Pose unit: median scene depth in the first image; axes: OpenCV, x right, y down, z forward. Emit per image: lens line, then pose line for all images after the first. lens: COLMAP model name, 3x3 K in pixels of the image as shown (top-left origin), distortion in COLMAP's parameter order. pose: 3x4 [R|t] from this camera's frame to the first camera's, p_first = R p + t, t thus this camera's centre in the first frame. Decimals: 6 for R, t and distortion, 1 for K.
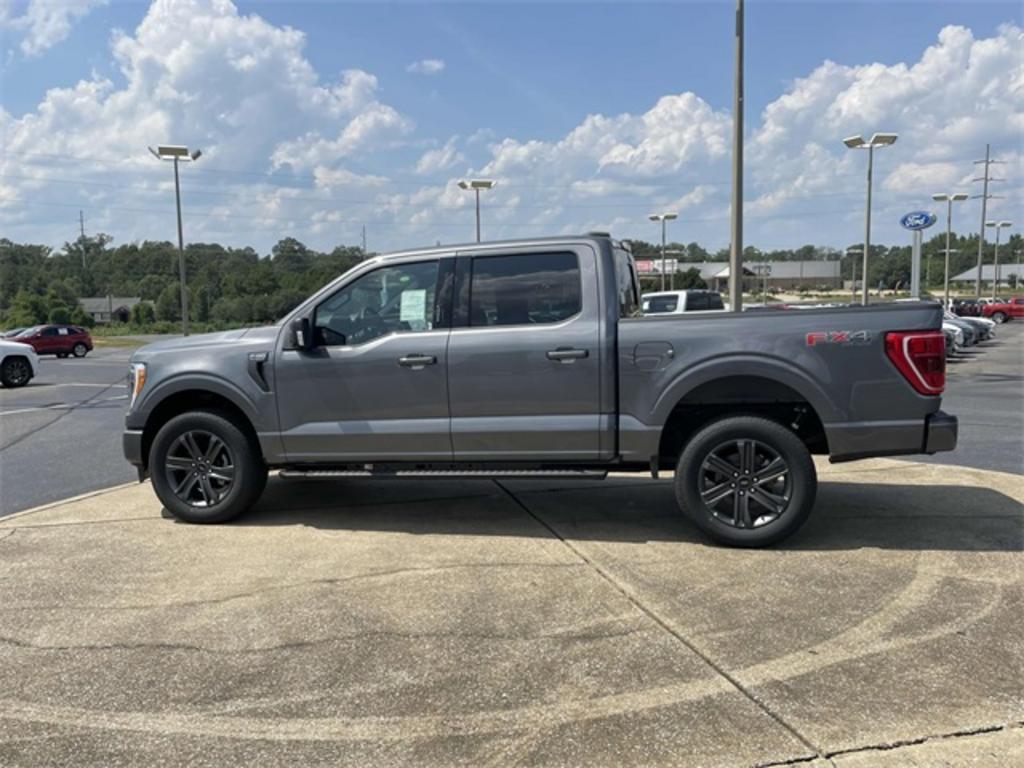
lens RADIAL K [[937.7, 0, 509.0], [0, 937.7, 382.1], [0, 0, 1]] dist [0.085241, -0.117277]
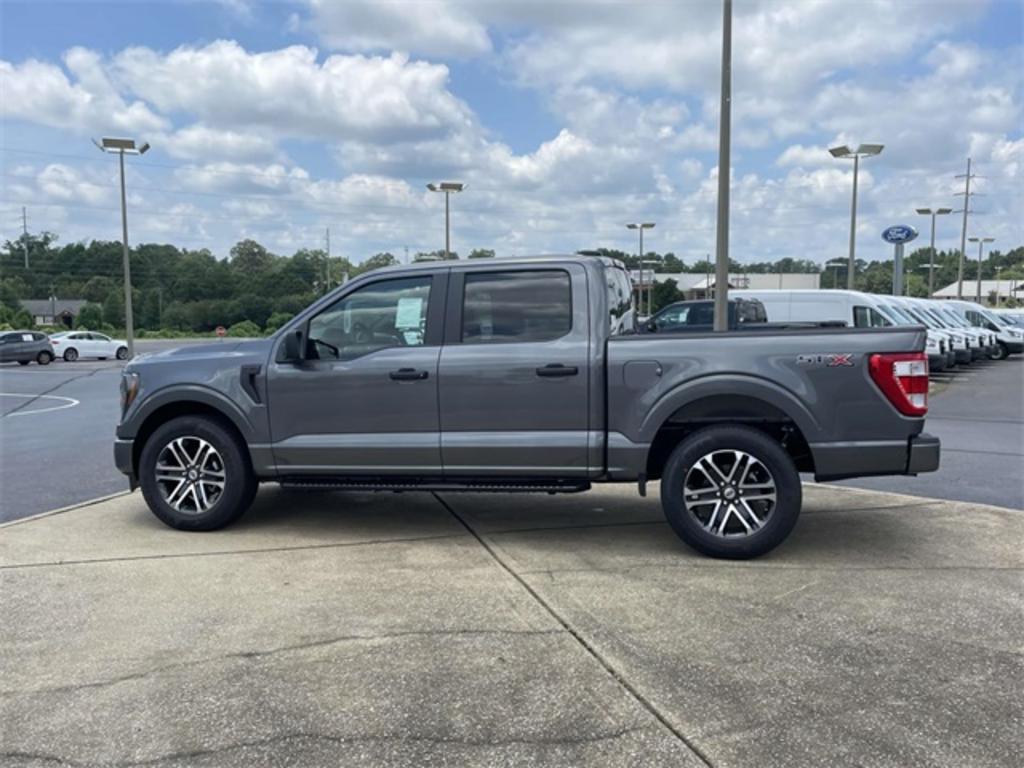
lens RADIAL K [[970.7, 0, 519.2], [0, 970.7, 380.4], [0, 0, 1]] dist [0.078481, -0.101267]
pose [[0.999053, 0.012562, 0.041646, 0.001402], [-0.011971, 0.999825, -0.014393, -0.006051], [-0.041819, 0.013881, 0.999029, 0.066165]]
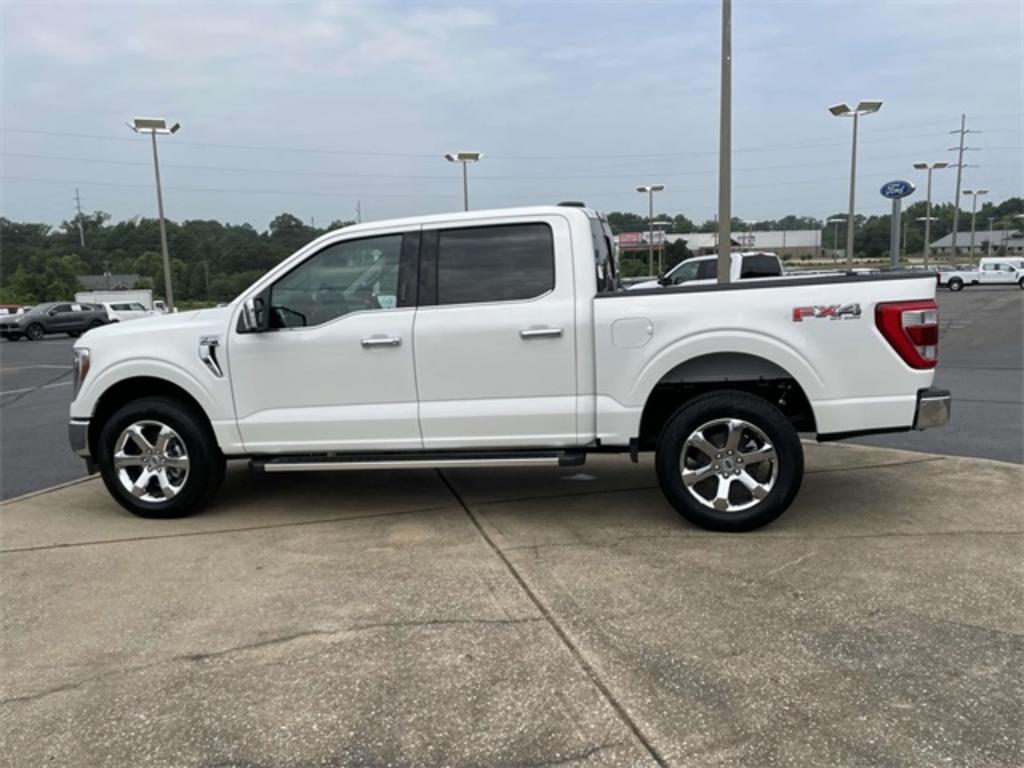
lens RADIAL K [[890.2, 0, 528.0], [0, 890.2, 388.4], [0, 0, 1]] dist [0.089710, -0.116519]
pose [[0.999605, -0.016057, 0.023074, 0.025442], [0.015068, 0.998987, 0.042394, -0.012030], [-0.023731, -0.042030, 0.998834, 0.125844]]
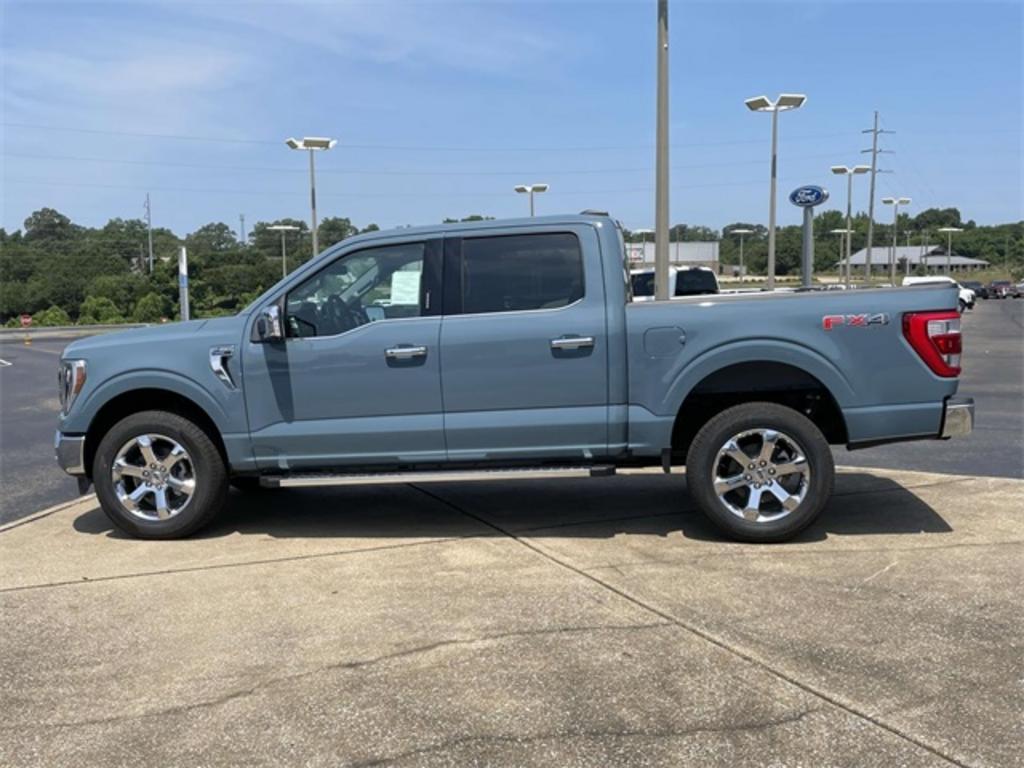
lens RADIAL K [[1126.9, 0, 511.4], [0, 1126.9, 382.7], [0, 0, 1]] dist [0.088316, -0.135184]
pose [[0.986248, -0.016741, 0.164421, -0.089991], [0.017310, 0.999848, -0.002029, -0.001807], [-0.164362, 0.004847, 0.986388, 0.048672]]
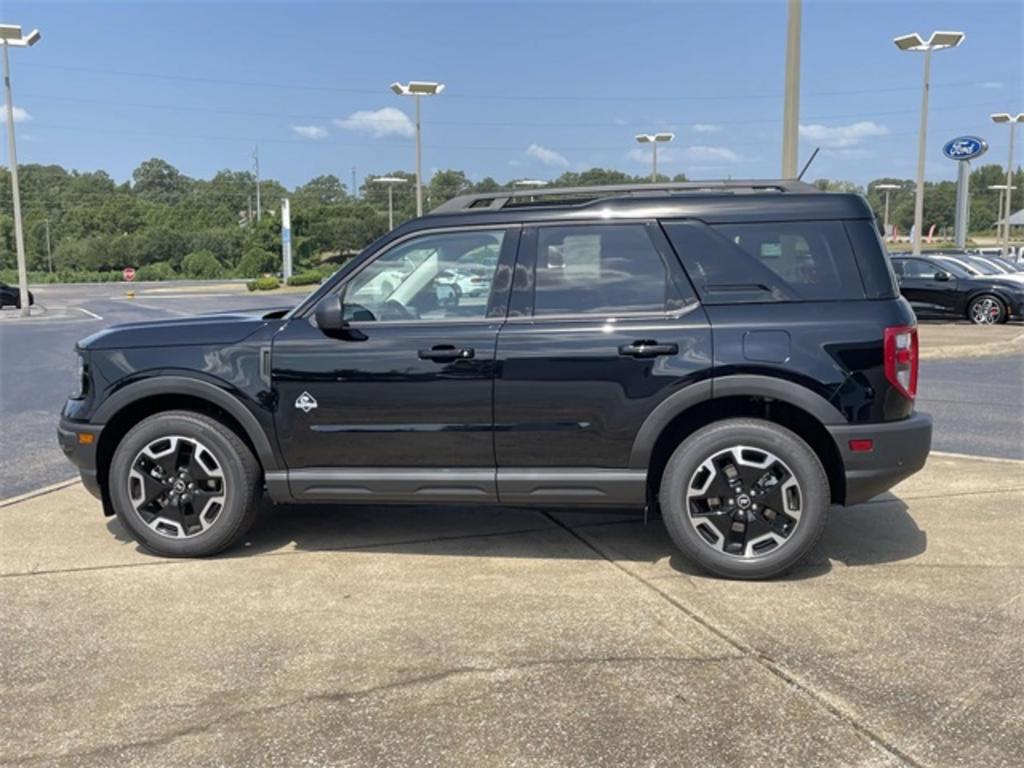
lens RADIAL K [[1184.8, 0, 527.2], [0, 1184.8, 387.9], [0, 0, 1]] dist [0.090173, -0.136361]
pose [[0.997212, 0.000156, 0.074624, -0.054668], [-0.002539, 0.999490, 0.031845, -0.003422], [-0.074581, -0.031945, 0.996703, 0.107612]]
